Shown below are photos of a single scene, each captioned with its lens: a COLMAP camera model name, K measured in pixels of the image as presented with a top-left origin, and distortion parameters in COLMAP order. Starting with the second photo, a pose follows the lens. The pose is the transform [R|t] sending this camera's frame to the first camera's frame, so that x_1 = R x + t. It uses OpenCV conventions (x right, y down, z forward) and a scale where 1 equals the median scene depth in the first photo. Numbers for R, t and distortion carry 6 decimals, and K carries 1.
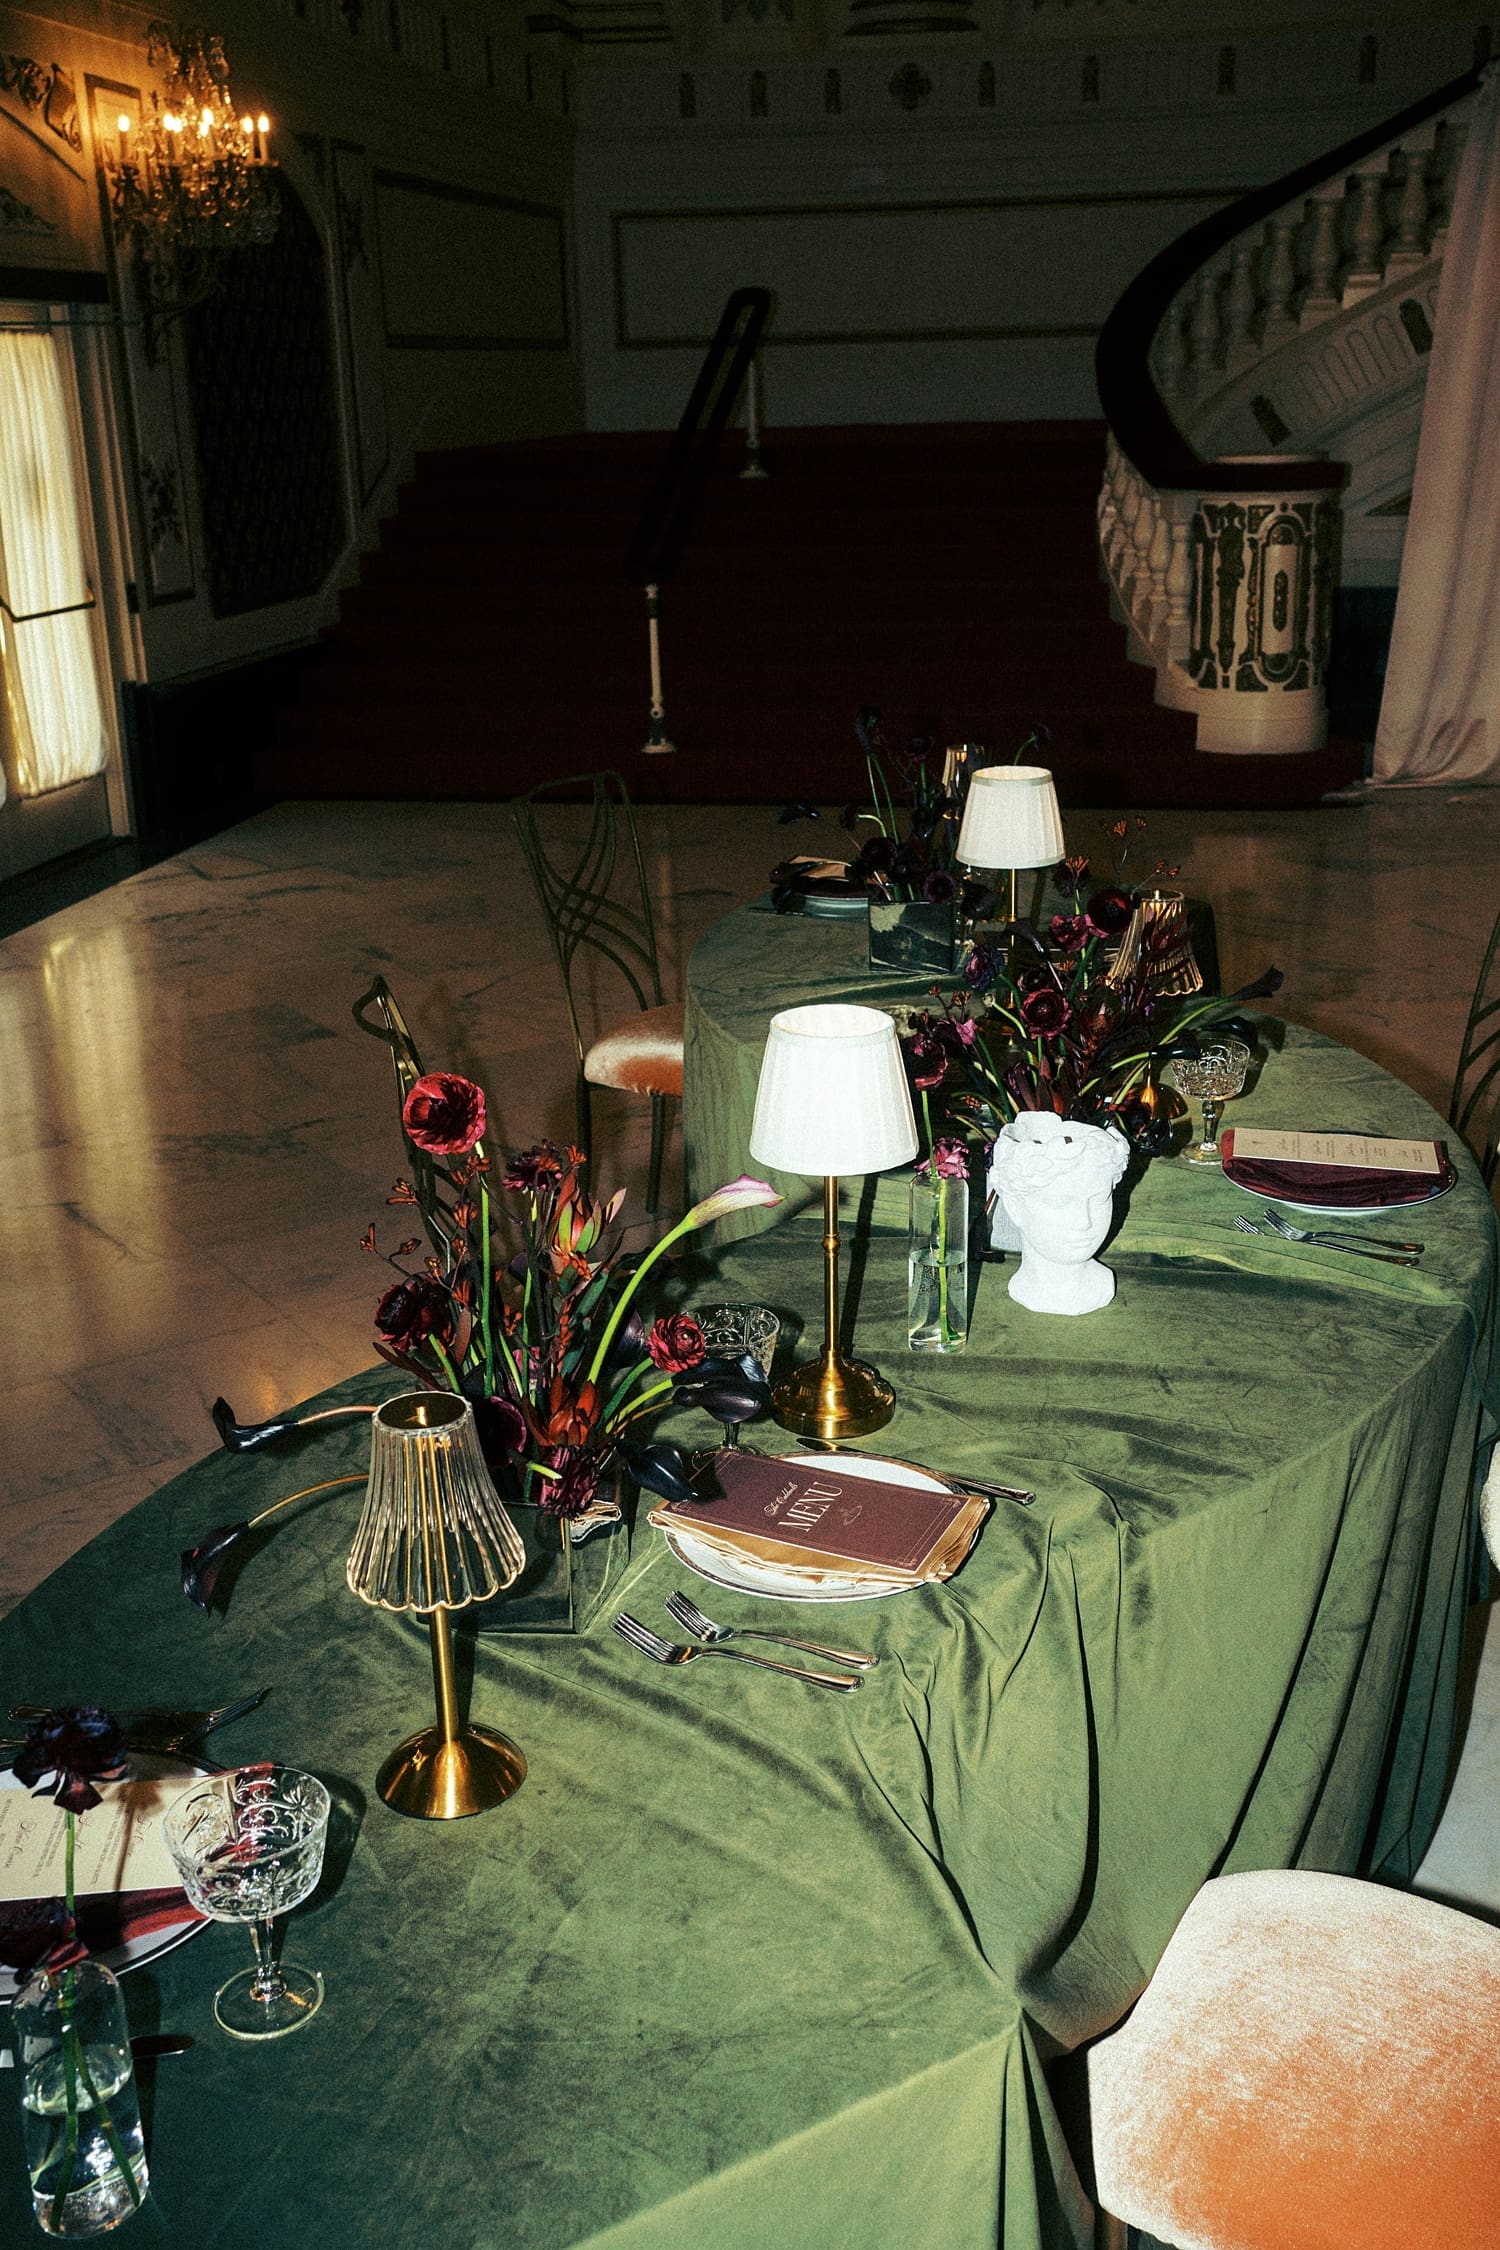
lens RADIAL K [[2259.4, 0, 743.2], [0, 2259.4, 1068.1], [0, 0, 1]] dist [-0.016219, 0.095230]
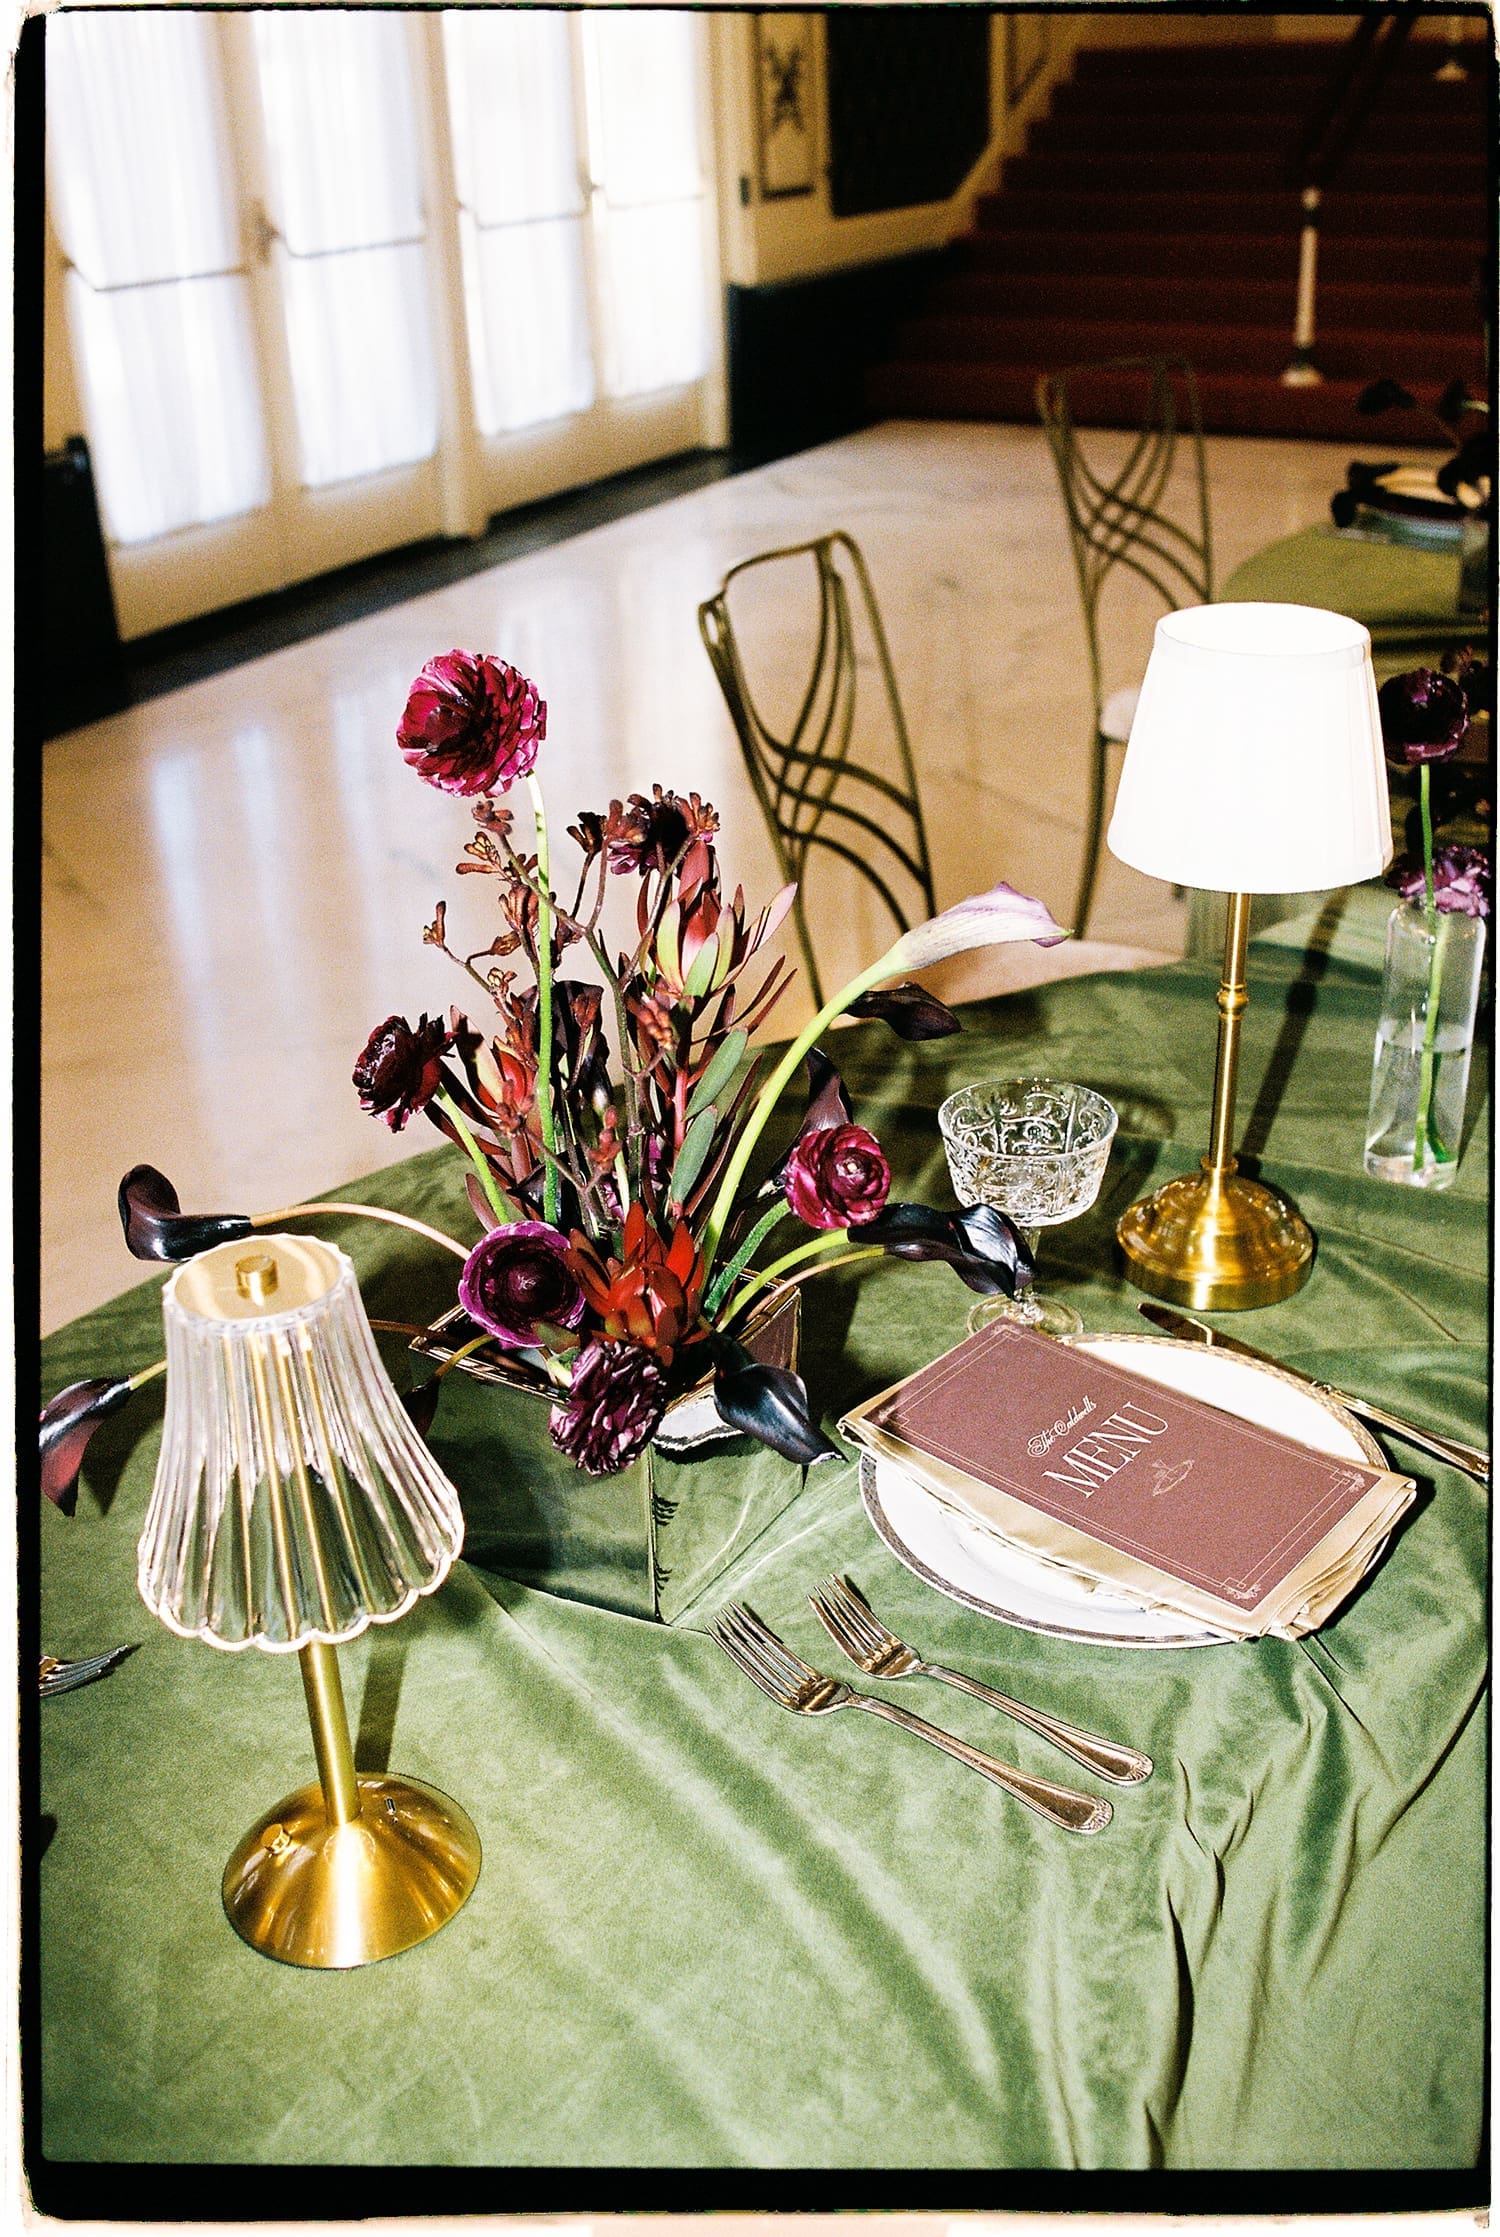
lens RADIAL K [[2231.7, 0, 752.1], [0, 2231.7, 1061.0], [0, 0, 1]] dist [-0.030461, -0.007522]
pose [[0.960130, 0.109697, -0.257132, 0.029984], [-0.069412, 0.984537, 0.160838, 0.001928], [0.270799, -0.136577, 0.952898, 0.160668]]
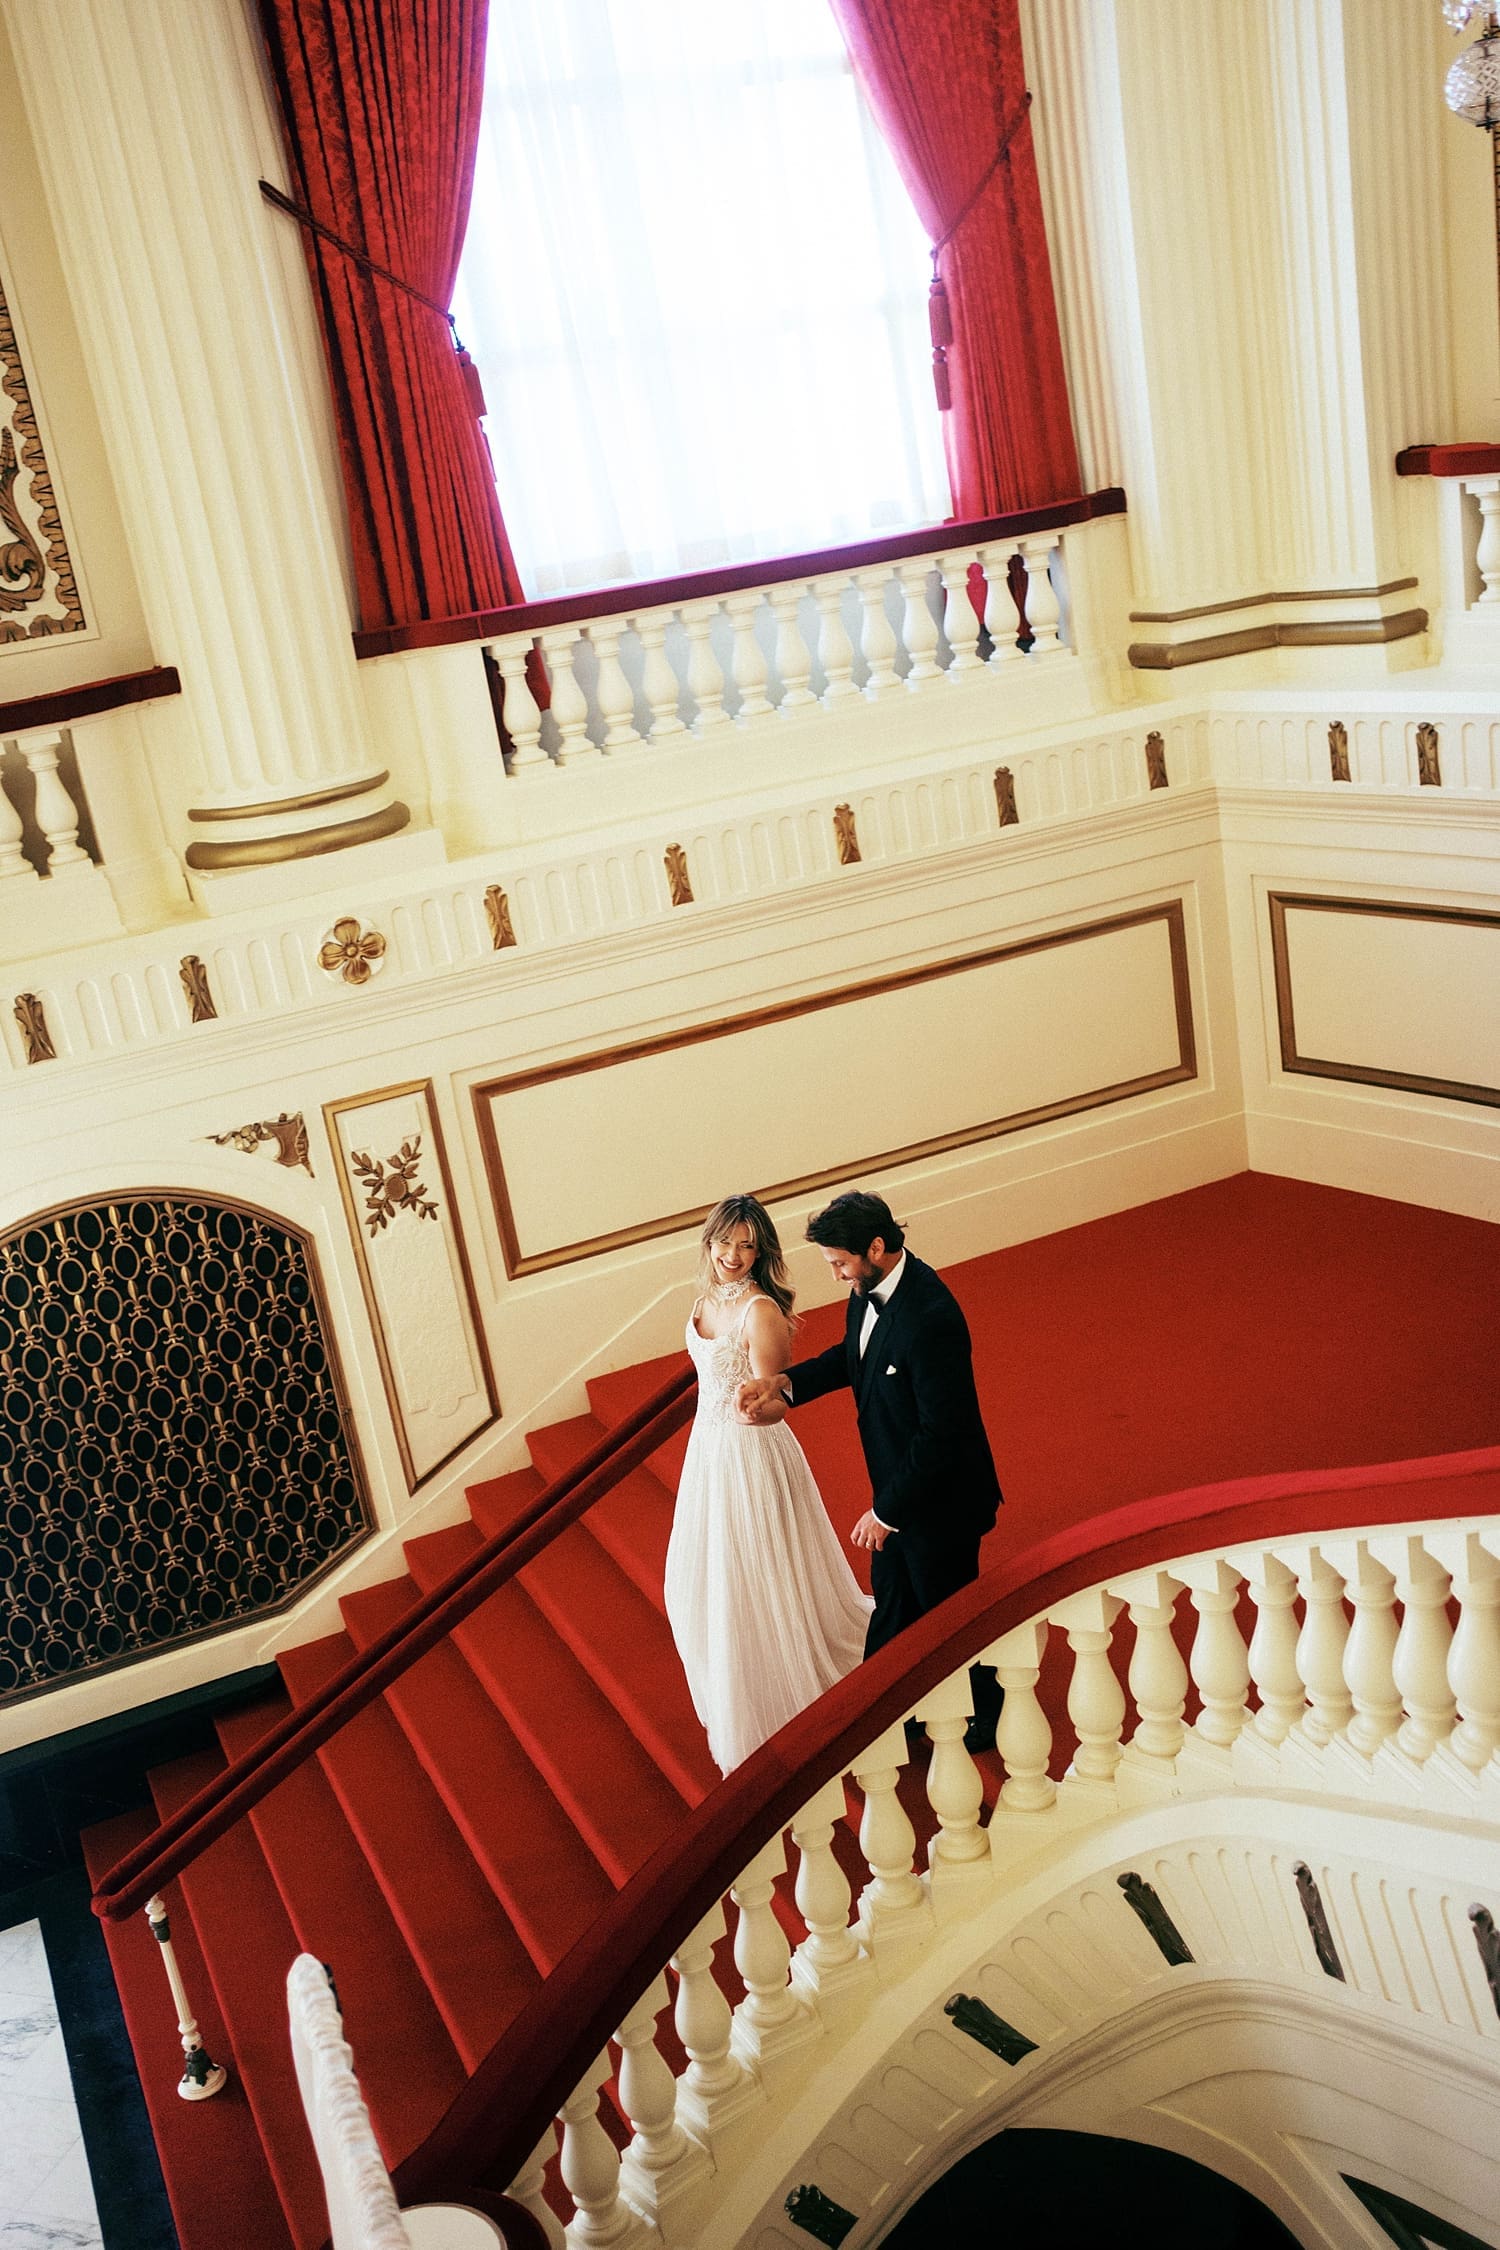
lens RADIAL K [[2259.4, 0, 743.2], [0, 2259.4, 1068.1], [0, 0, 1]] dist [-0.016219, 0.095230]
pose [[0.599850, 0.170224, -0.781795, 2.006672], [-0.119422, 0.985209, 0.122885, -1.946199], [0.791150, 0.019651, 0.611307, 2.171497]]
